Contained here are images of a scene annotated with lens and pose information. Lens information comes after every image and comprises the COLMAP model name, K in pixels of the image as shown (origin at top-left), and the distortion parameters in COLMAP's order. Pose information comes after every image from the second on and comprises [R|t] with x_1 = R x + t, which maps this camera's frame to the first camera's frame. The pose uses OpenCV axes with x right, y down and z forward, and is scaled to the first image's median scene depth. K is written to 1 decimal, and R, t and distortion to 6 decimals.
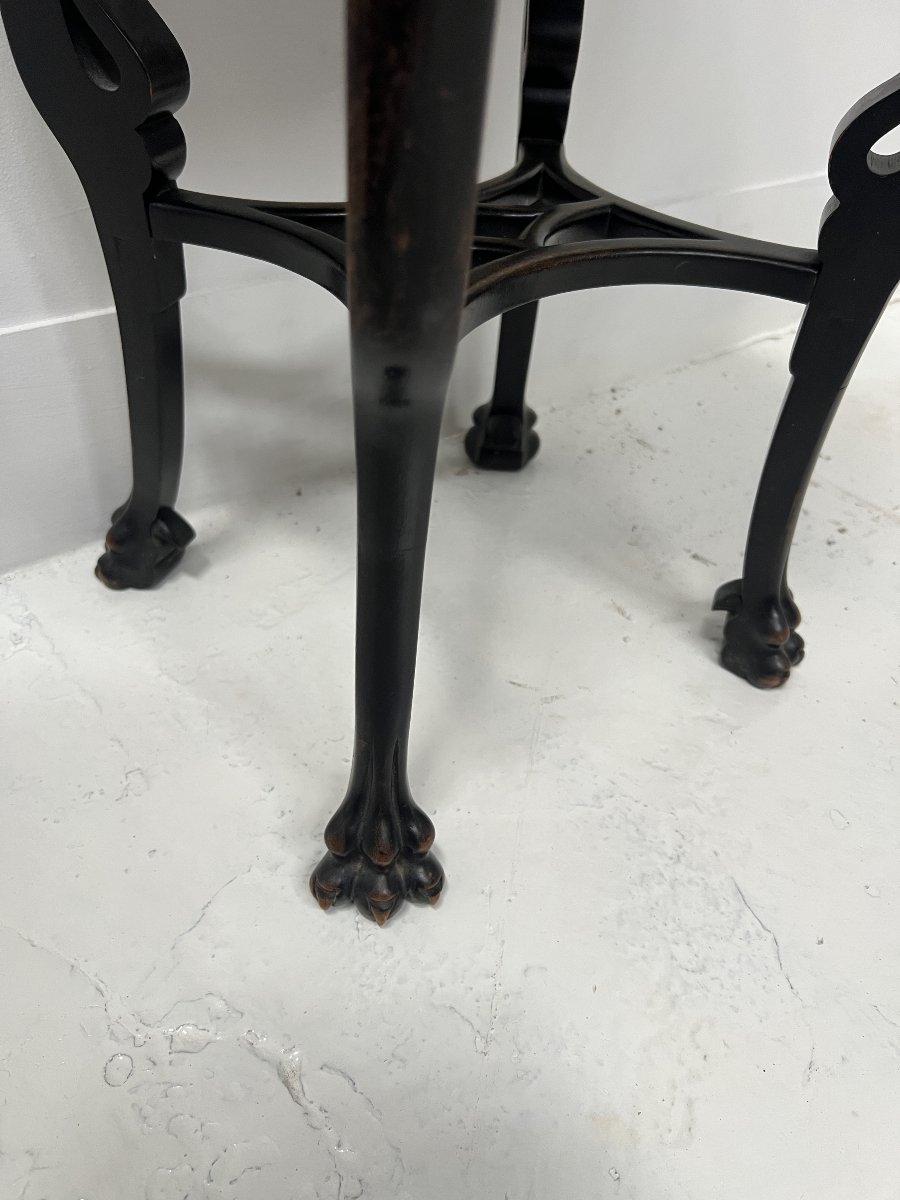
lens RADIAL K [[923.6, 0, 451.7], [0, 923.6, 625.2], [0, 0, 1]] dist [0.026478, -0.033022]
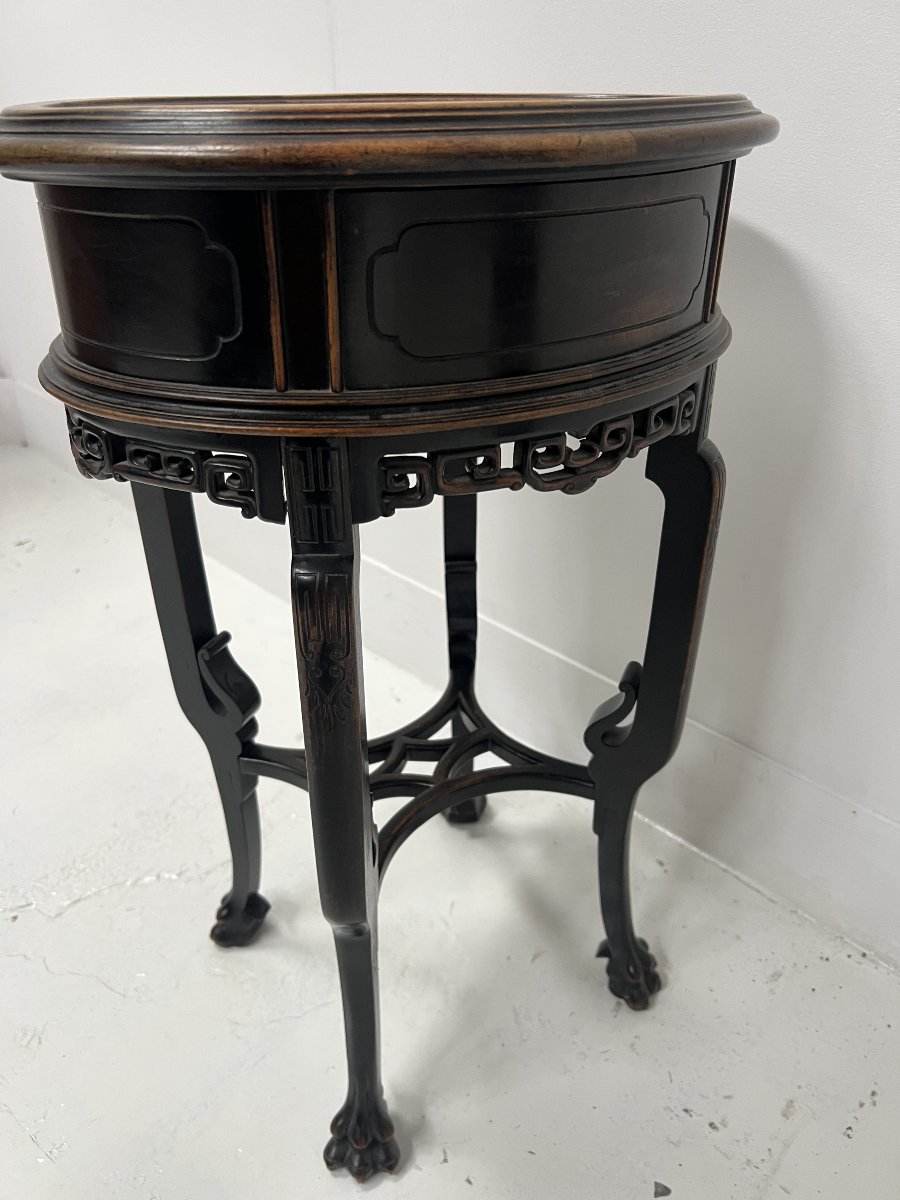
lens RADIAL K [[923.6, 0, 428.4], [0, 923.6, 597.4], [0, 0, 1]] dist [0.026478, -0.033022]
pose [[0.111188, 0.438464, -0.891845, 1.515410], [-0.632516, 0.723401, 0.276794, -0.900375], [0.766525, 0.533330, 0.357769, 0.005478]]
